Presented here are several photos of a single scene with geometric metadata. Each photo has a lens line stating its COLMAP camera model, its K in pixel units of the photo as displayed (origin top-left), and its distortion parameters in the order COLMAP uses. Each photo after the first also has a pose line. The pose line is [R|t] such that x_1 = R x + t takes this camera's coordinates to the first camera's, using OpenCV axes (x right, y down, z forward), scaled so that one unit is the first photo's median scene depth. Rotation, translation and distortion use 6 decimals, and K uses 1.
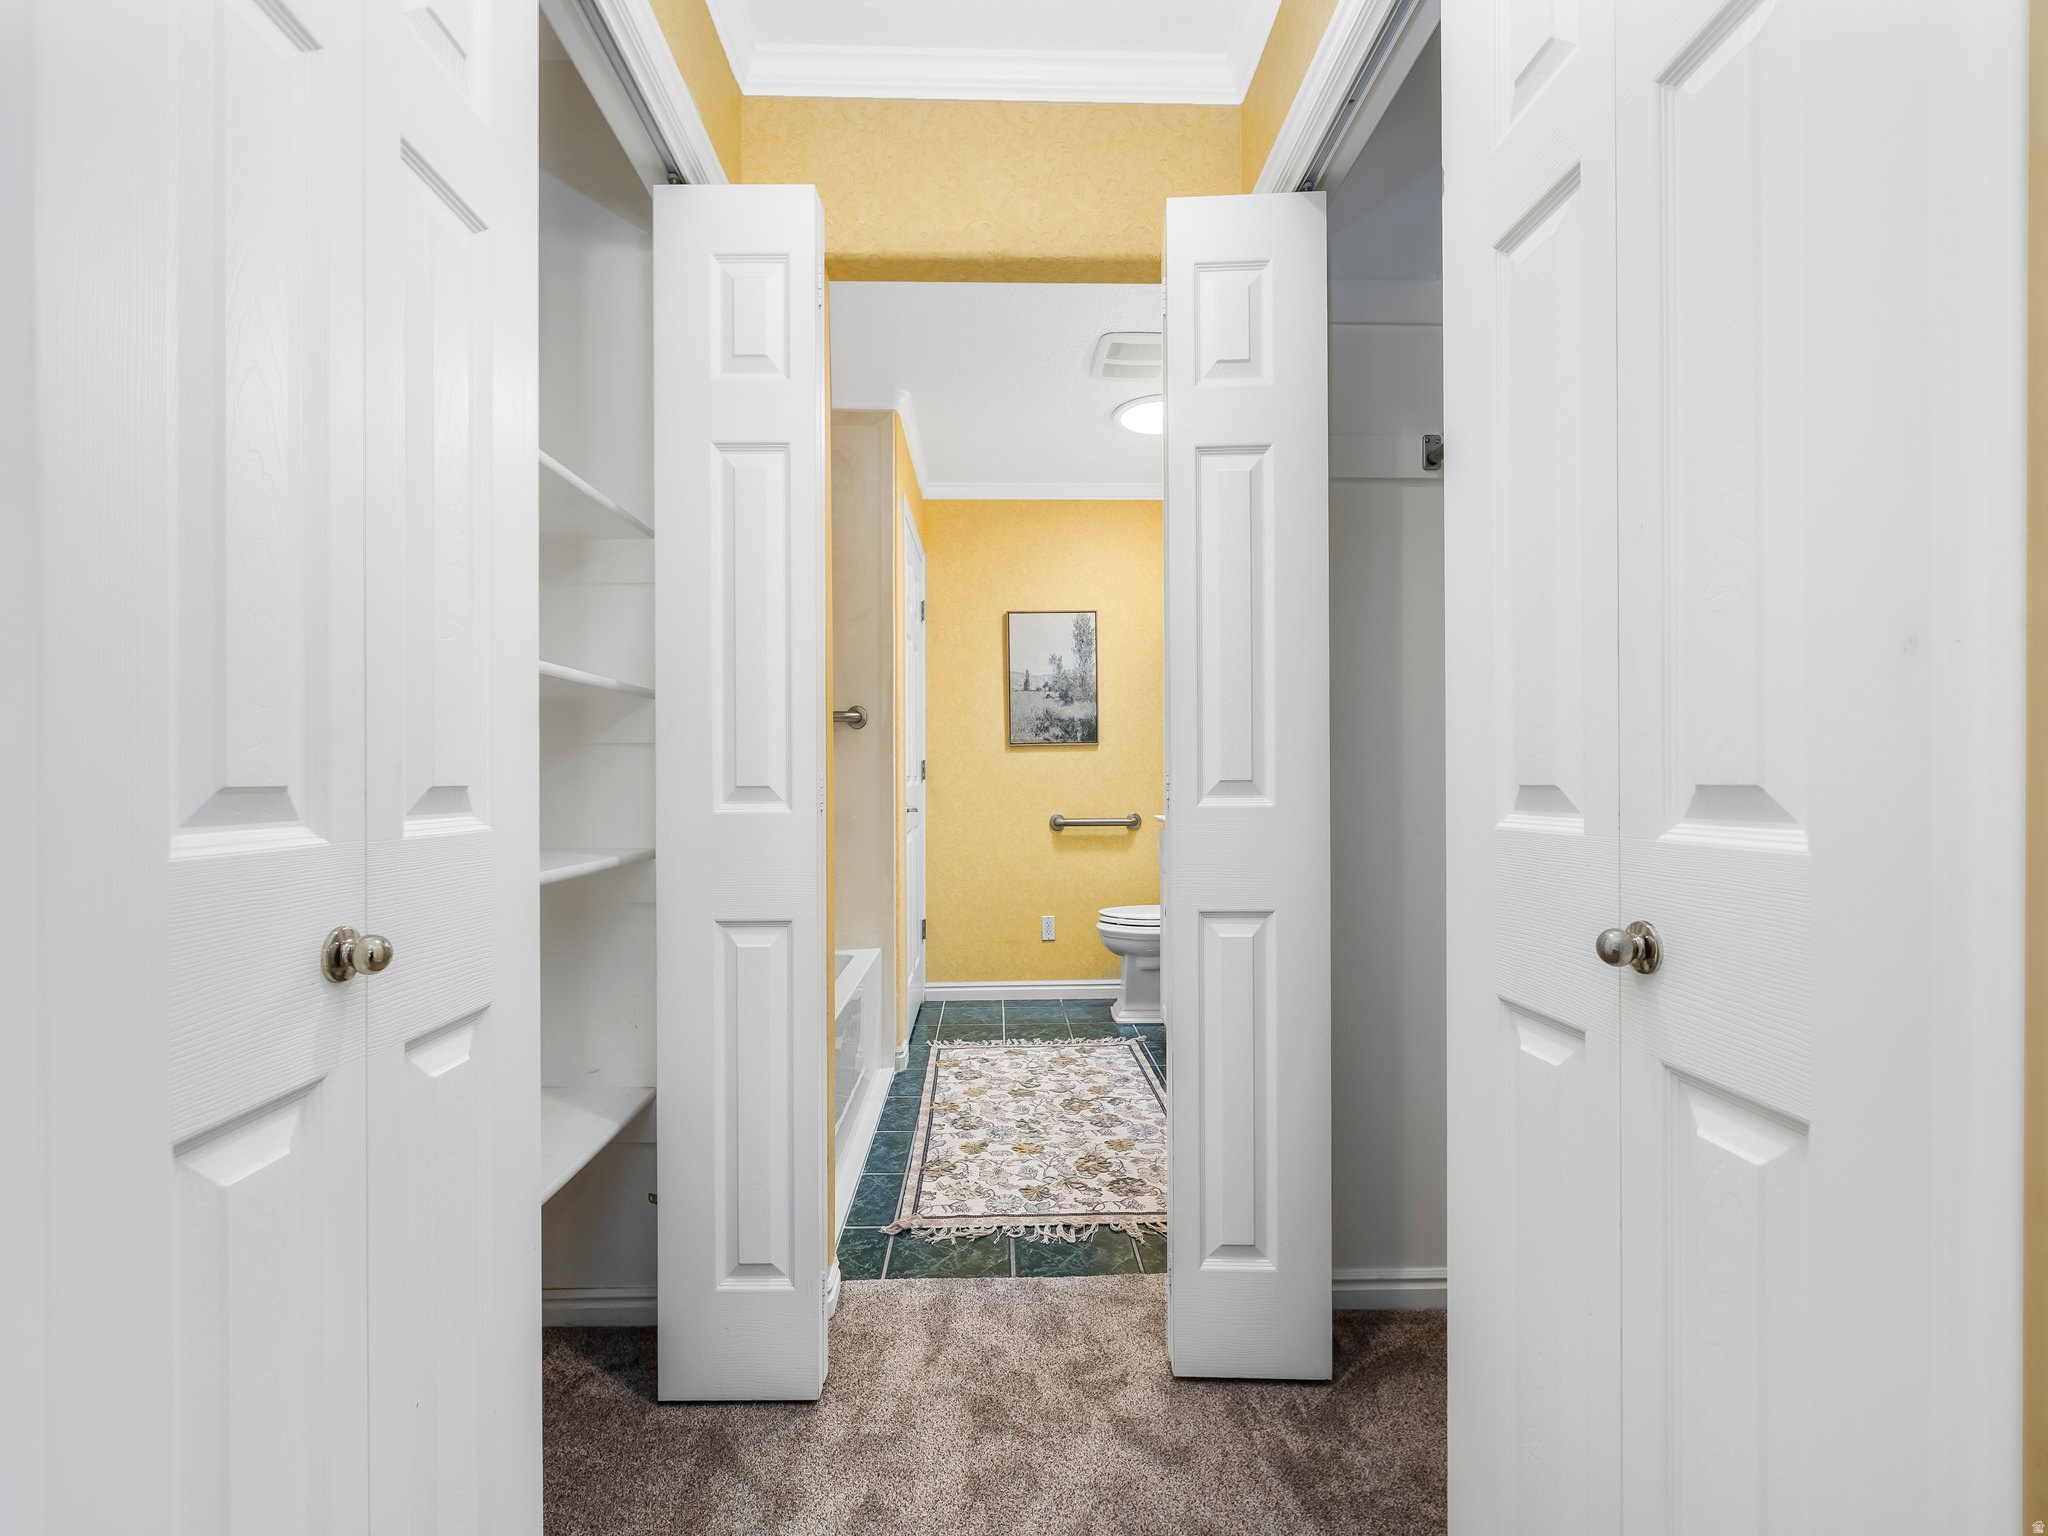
lens RADIAL K [[863.9, 0, 1007.8], [0, 863.9, 774.7], [0, 0, 1]] dist [0.001176, 0.000030]
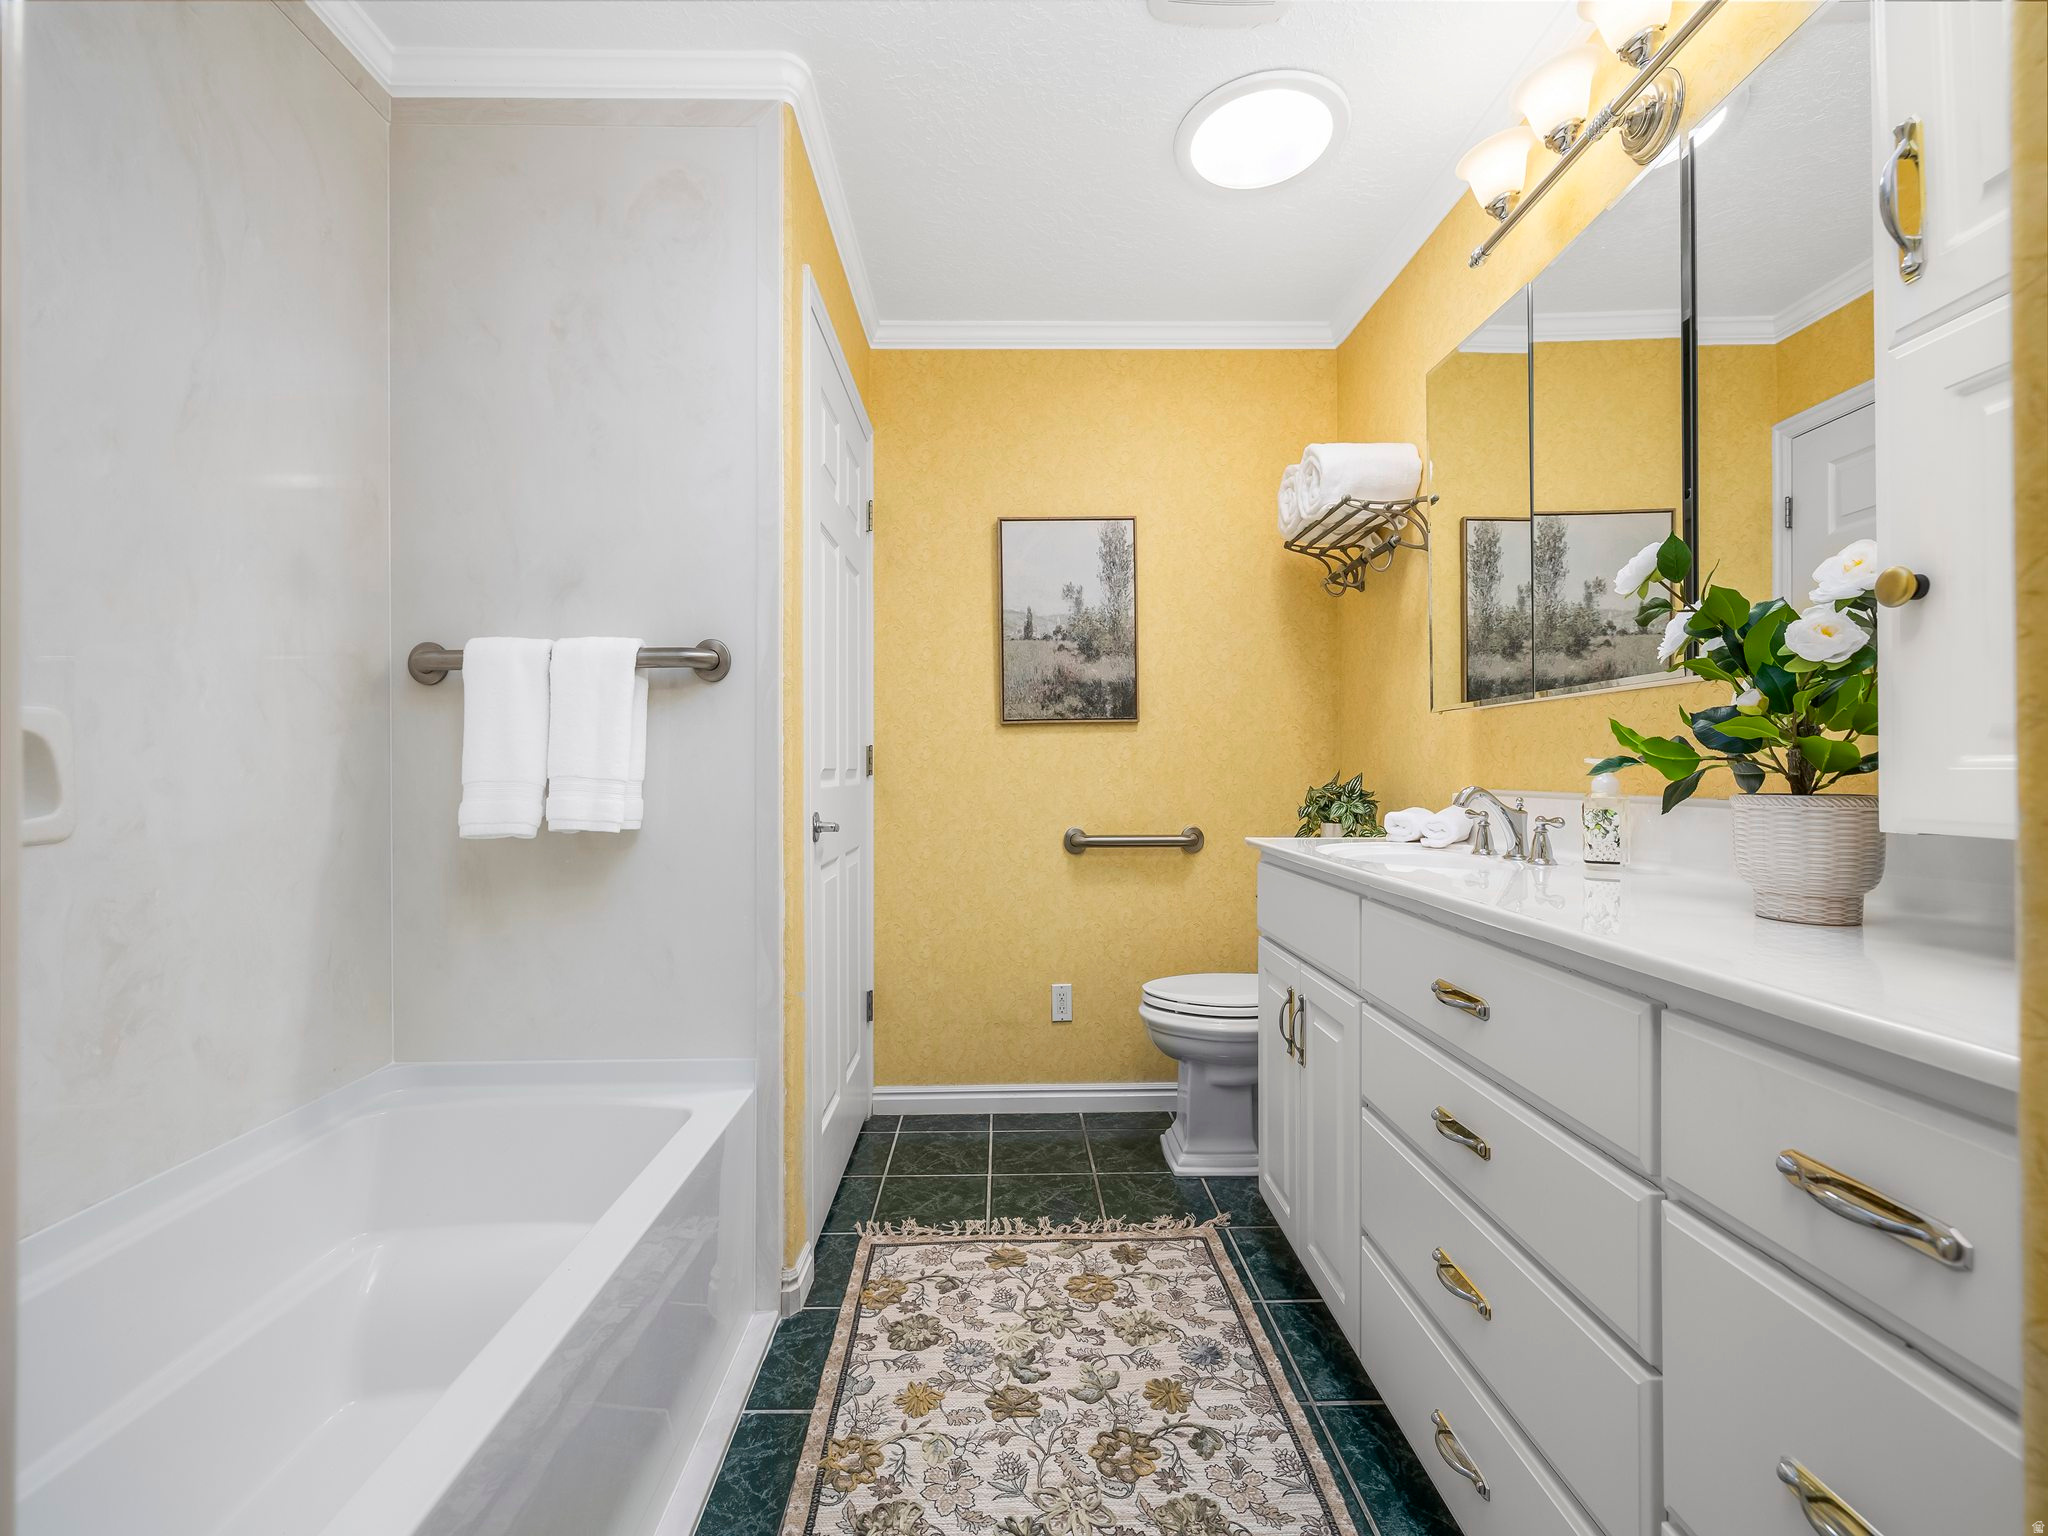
lens RADIAL K [[863.9, 0, 1026.7], [0, 863.9, 761.5], [0, 0, 1]] dist [0.001176, 0.000030]
pose [[0.999918, 0.001037, 0.012730, 0.015293], [-0.000931, 0.999965, -0.008313, 0.000783], [-0.012738, 0.008300, 0.999884, 0.436361]]
